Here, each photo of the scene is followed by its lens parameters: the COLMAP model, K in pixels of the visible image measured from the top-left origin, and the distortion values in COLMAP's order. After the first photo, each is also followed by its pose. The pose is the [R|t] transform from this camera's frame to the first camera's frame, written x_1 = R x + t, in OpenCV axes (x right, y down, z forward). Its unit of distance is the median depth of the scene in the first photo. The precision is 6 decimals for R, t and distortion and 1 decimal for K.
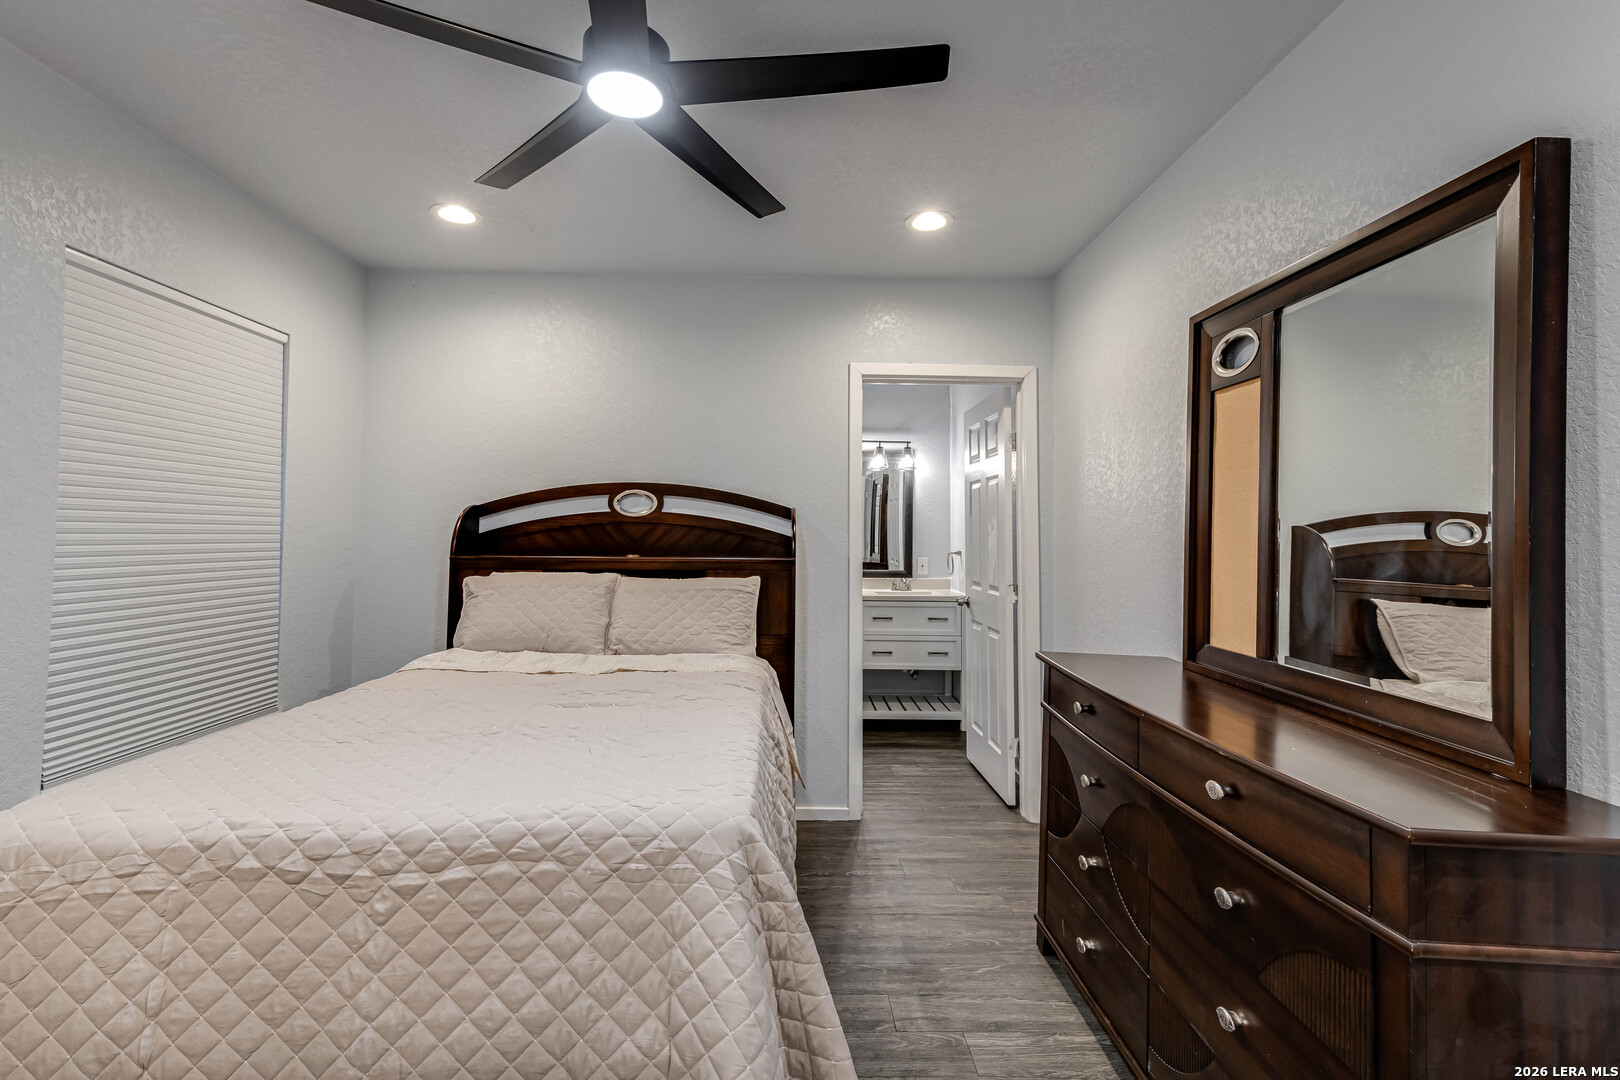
lens RADIAL K [[718.0, 0, 807.7], [0, 718.0, 523.7], [0, 0, 1]] dist [0.020893, 0.000118]
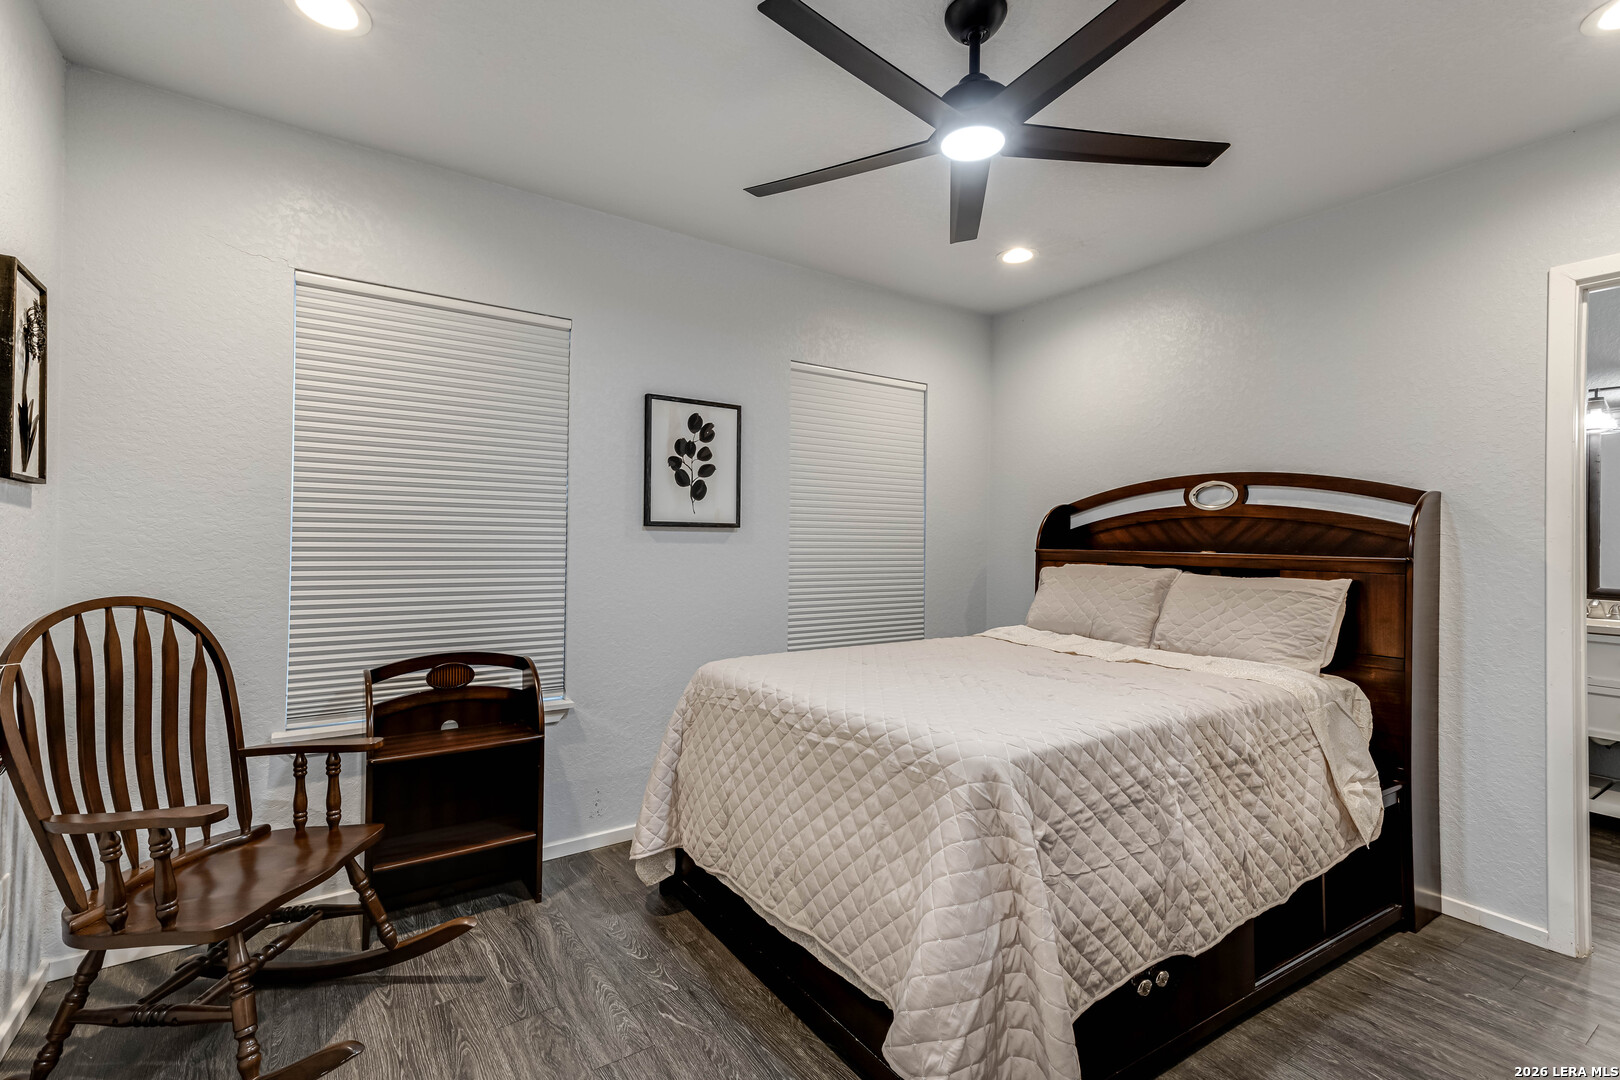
lens RADIAL K [[717.5, 0, 804.6], [0, 717.5, 550.4], [0, 0, 1]] dist [0.023122, 0.000172]
pose [[0.559859, 0.015313, -0.828446, 0.297195], [0.006328, 0.999721, 0.022755, 0.021516], [0.828563, -0.017983, 0.559606, 0.050990]]
